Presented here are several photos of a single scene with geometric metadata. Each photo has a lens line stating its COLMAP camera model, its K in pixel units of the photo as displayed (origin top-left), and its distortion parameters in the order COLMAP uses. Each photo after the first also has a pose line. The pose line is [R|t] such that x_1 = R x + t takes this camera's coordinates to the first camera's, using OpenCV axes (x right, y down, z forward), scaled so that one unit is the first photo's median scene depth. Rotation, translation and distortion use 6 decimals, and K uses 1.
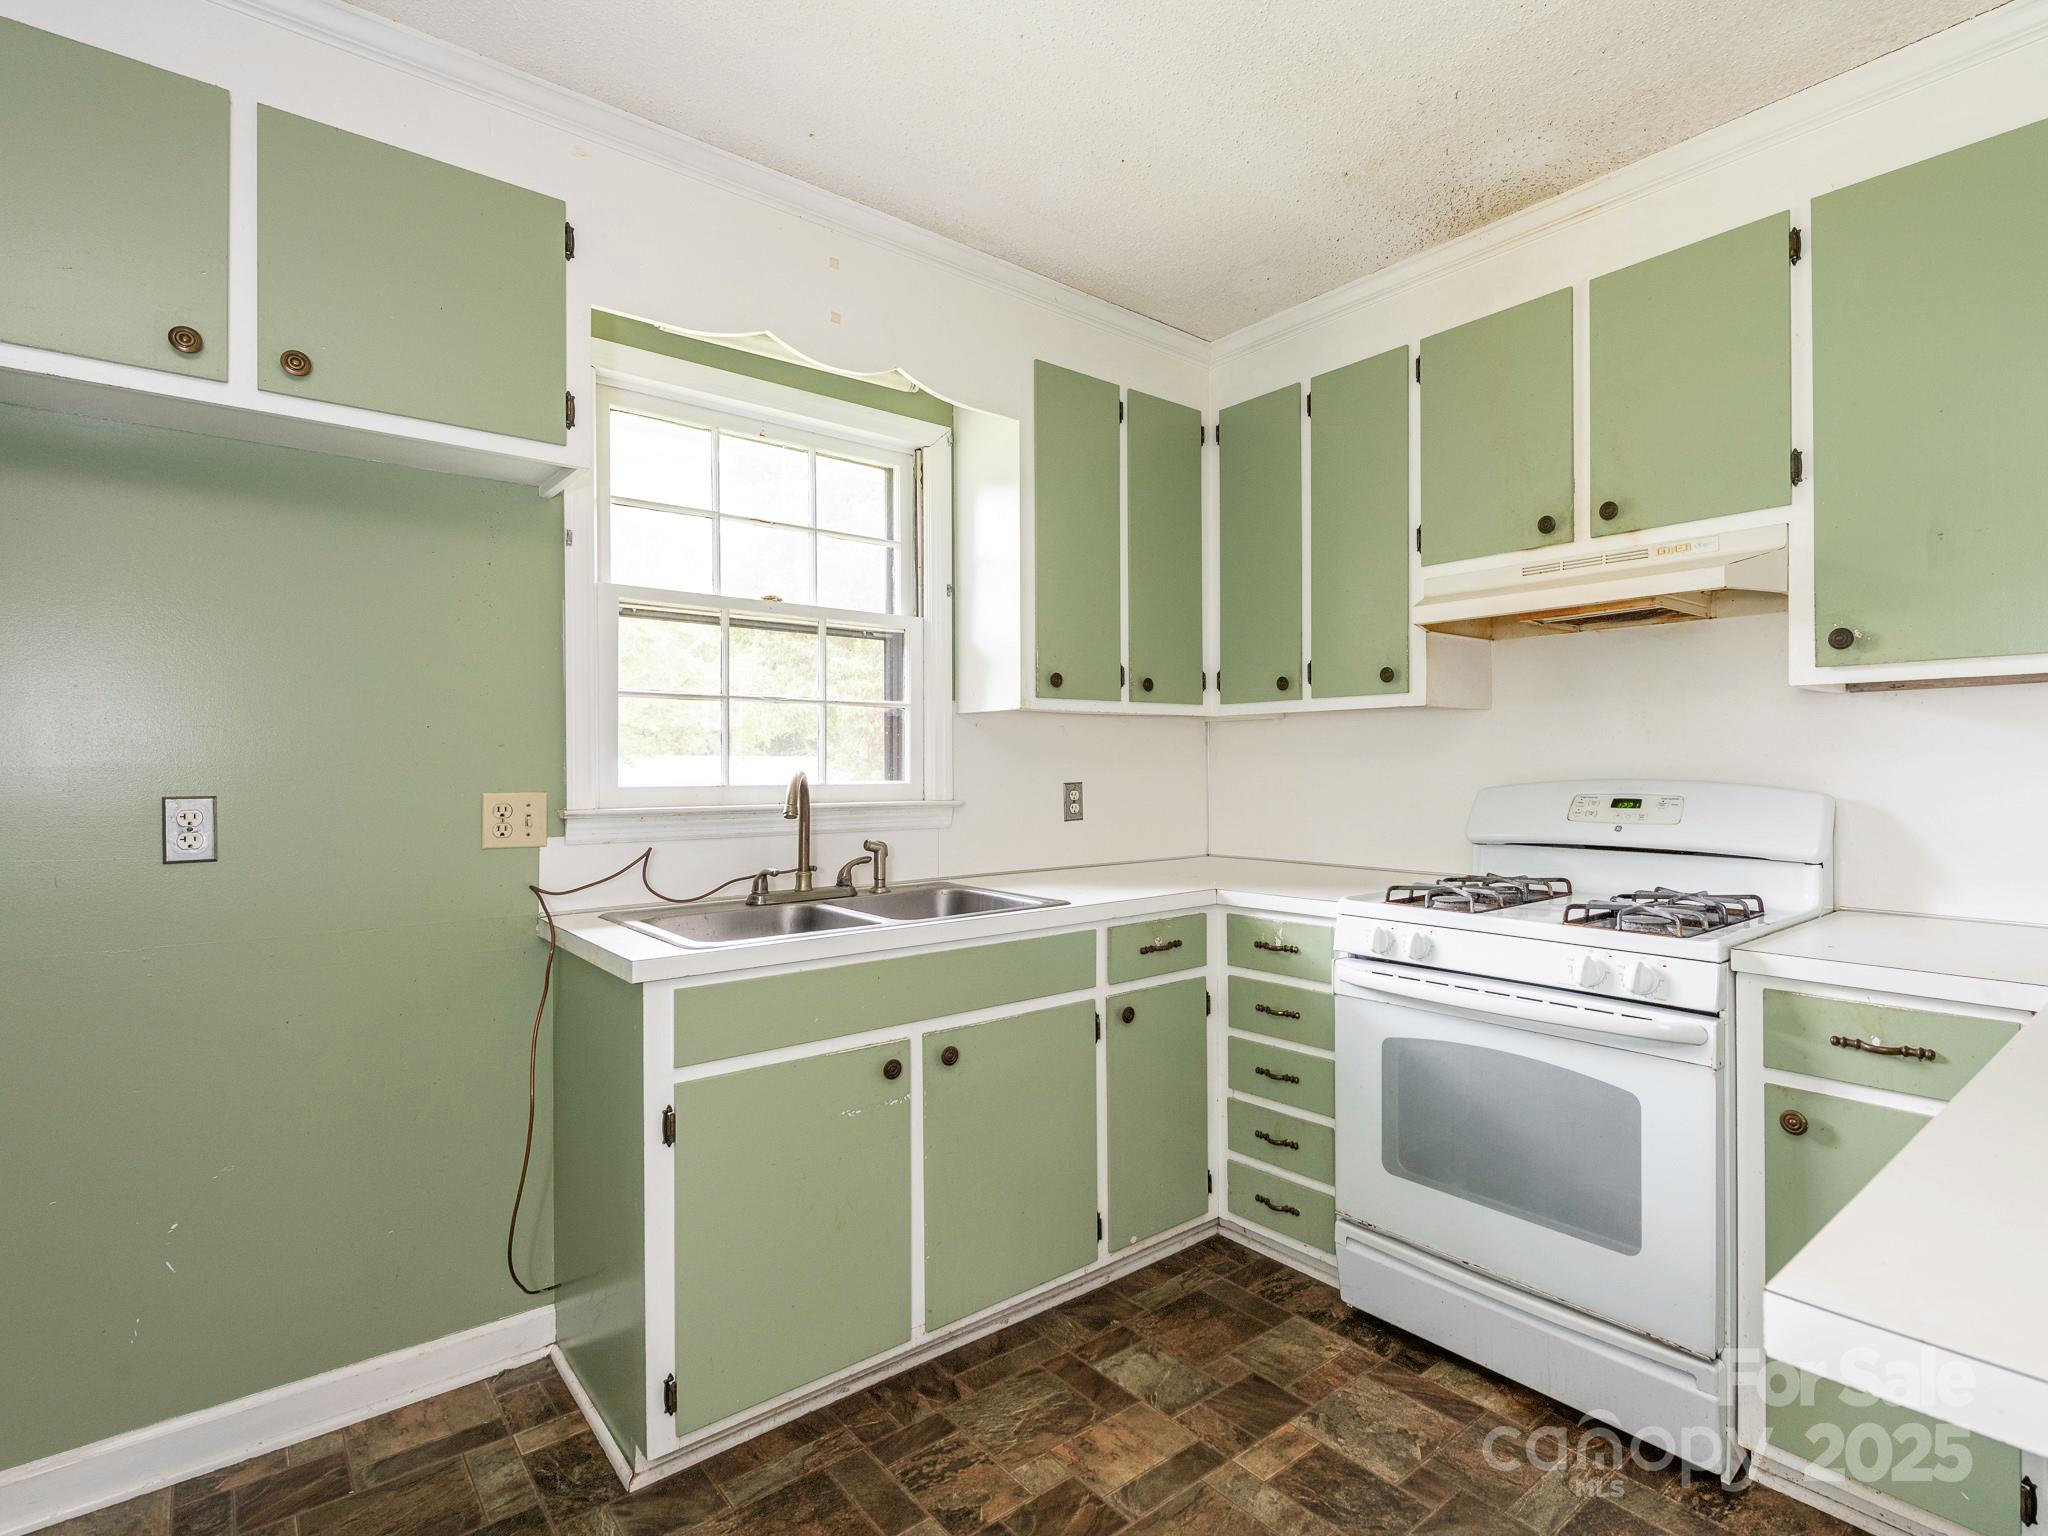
lens RADIAL K [[1099.6, 0, 1064.3], [0, 1099.6, 764.7], [0, 0, 1]] dist [-0.005034, -0.002993]
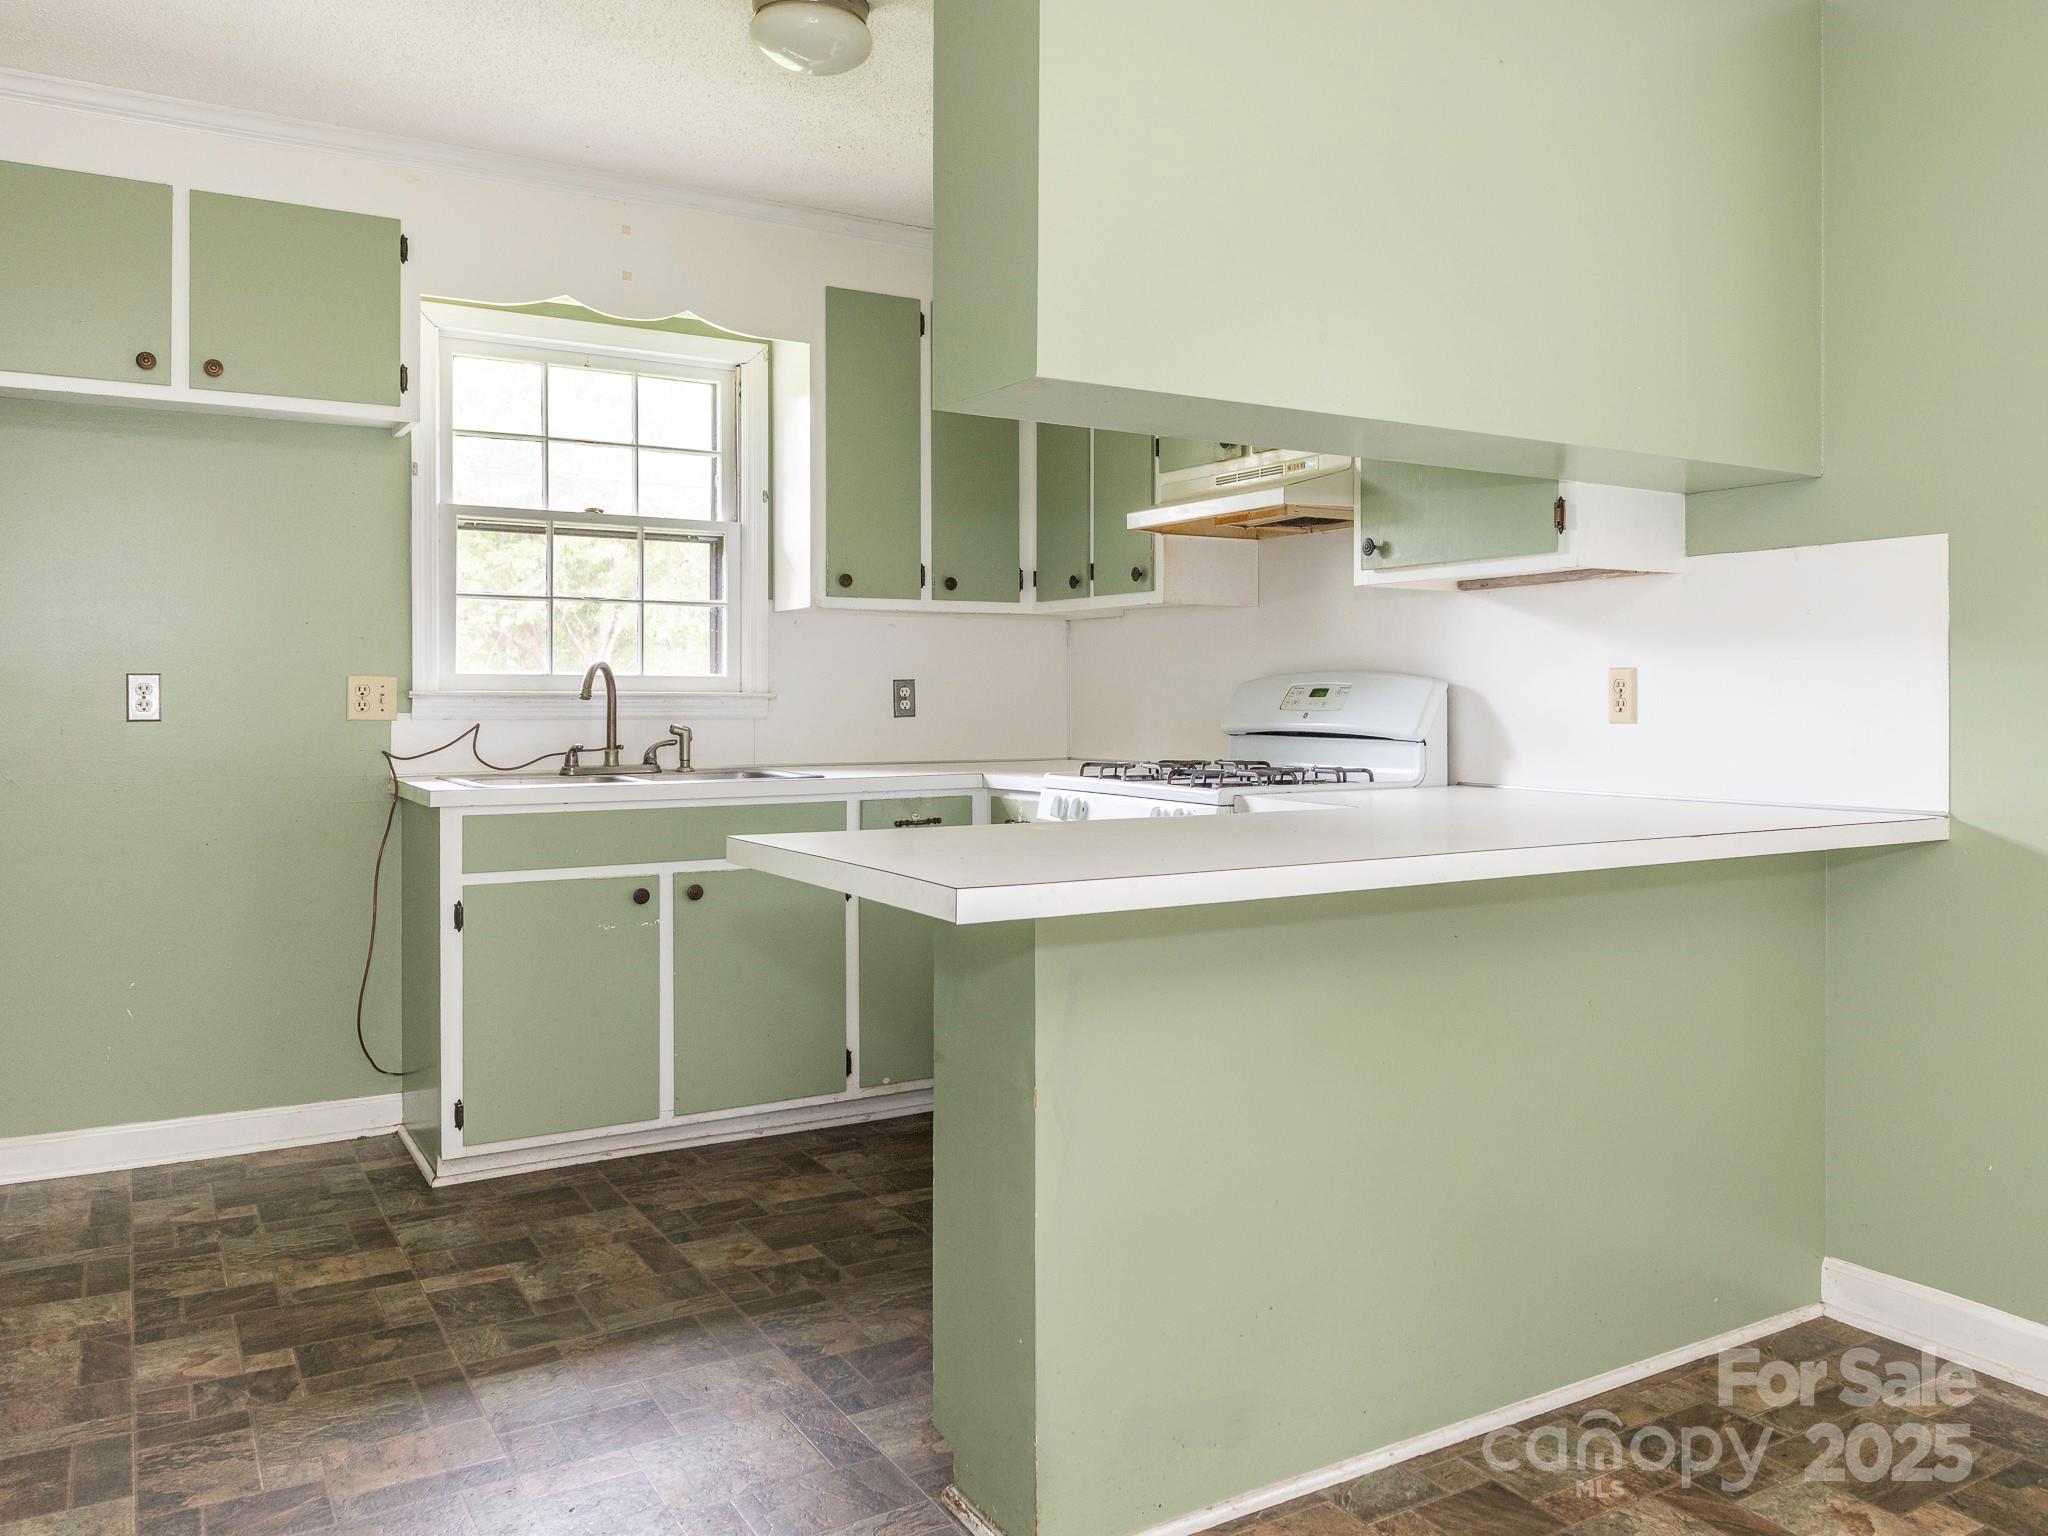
lens RADIAL K [[1618.1, 0, 1024.0], [0, 1618.1, 768.0], [0, 0, 1]] dist [-0.042330, 0.001990]
pose [[0.984058, 0.014787, -0.177232, 0.492005], [-0.007195, 0.999032, 0.043407, 0.040978], [0.177702, -0.041440, 0.983211, -0.594729]]
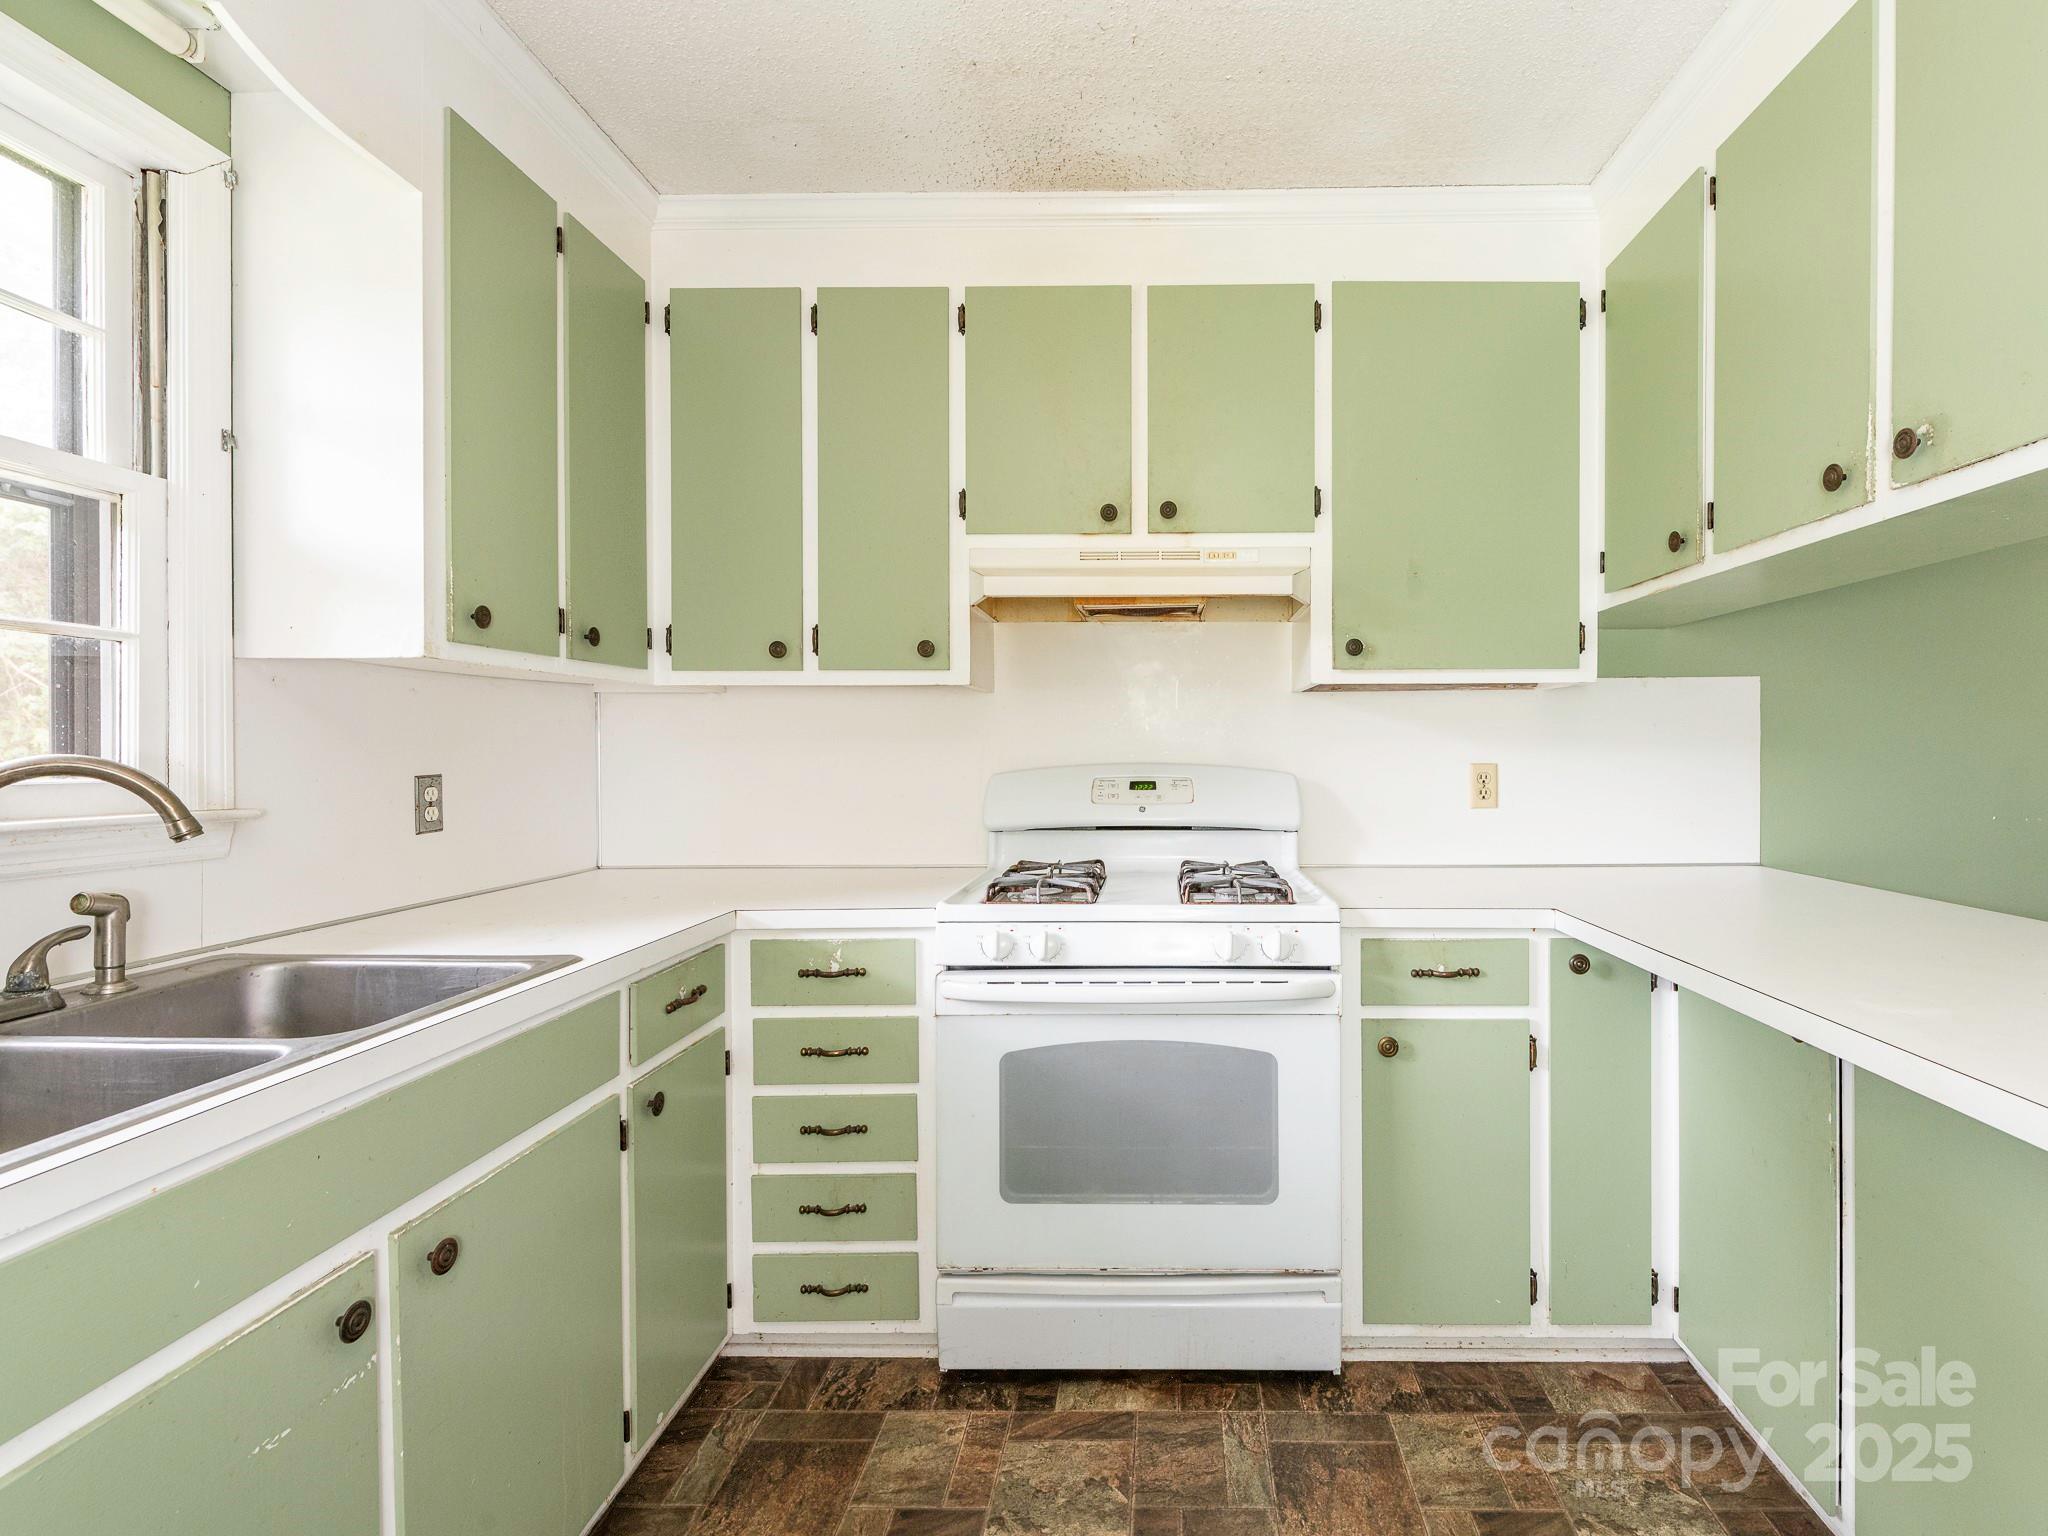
lens RADIAL K [[1045.8, 0, 1244.3], [0, 1045.8, 756.4], [0, 0, 1]] dist [-0.000410, -0.002210]
pose [[0.622553, -0.002167, 0.782574, -0.226870], [-0.001093, 0.999993, 0.003639, 0.002753], [-0.782577, -0.003121, 0.622547, 0.284724]]
